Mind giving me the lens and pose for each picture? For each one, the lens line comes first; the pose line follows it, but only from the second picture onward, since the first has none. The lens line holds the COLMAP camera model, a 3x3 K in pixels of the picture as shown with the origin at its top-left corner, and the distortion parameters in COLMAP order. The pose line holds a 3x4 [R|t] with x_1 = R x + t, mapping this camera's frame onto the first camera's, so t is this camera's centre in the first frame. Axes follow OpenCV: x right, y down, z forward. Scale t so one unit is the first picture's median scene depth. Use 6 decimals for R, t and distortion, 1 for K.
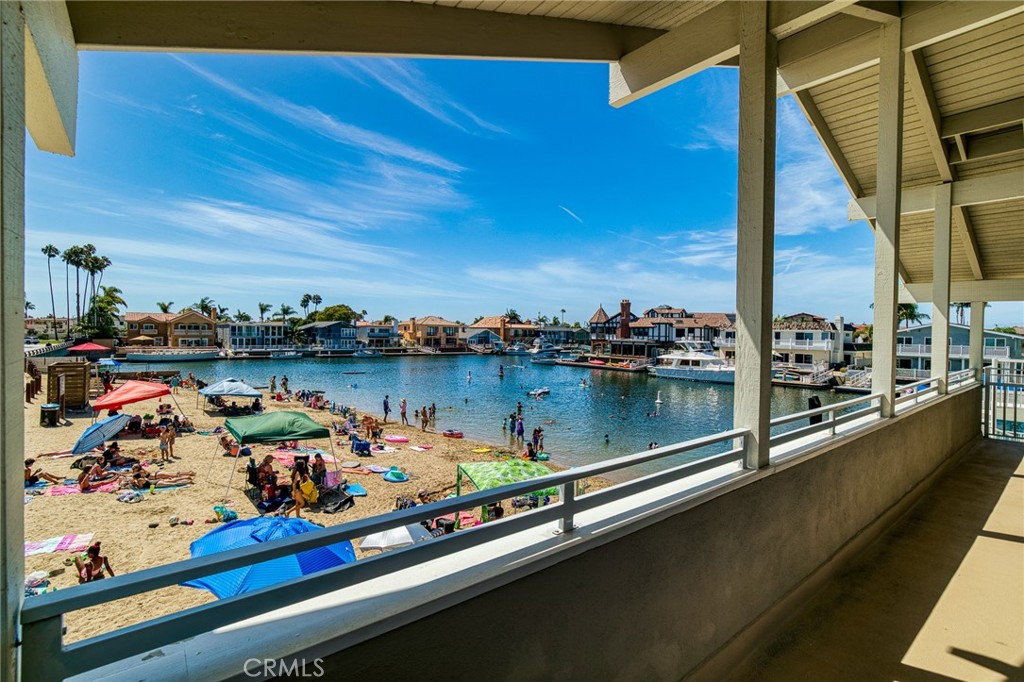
lens RADIAL K [[468.9, 0, 501.9], [0, 468.9, 333.9], [0, 0, 1]] dist [-0.022884, 0.007647]
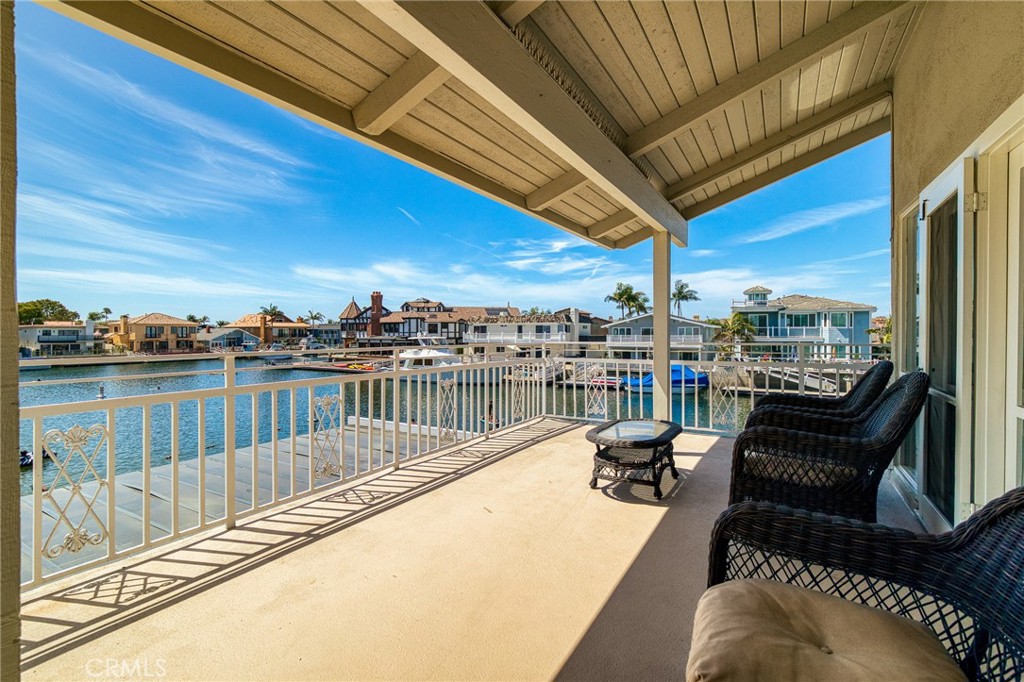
lens RADIAL K [[468.9, 0, 505.2], [0, 468.9, 336.6], [0, 0, 1]] dist [-0.022884, 0.007647]
pose [[0.932282, -0.021884, 0.361070, 0.169121], [0.019468, 0.999757, 0.010328, 0.006587], [-0.361208, -0.002599, 0.932482, 0.096056]]
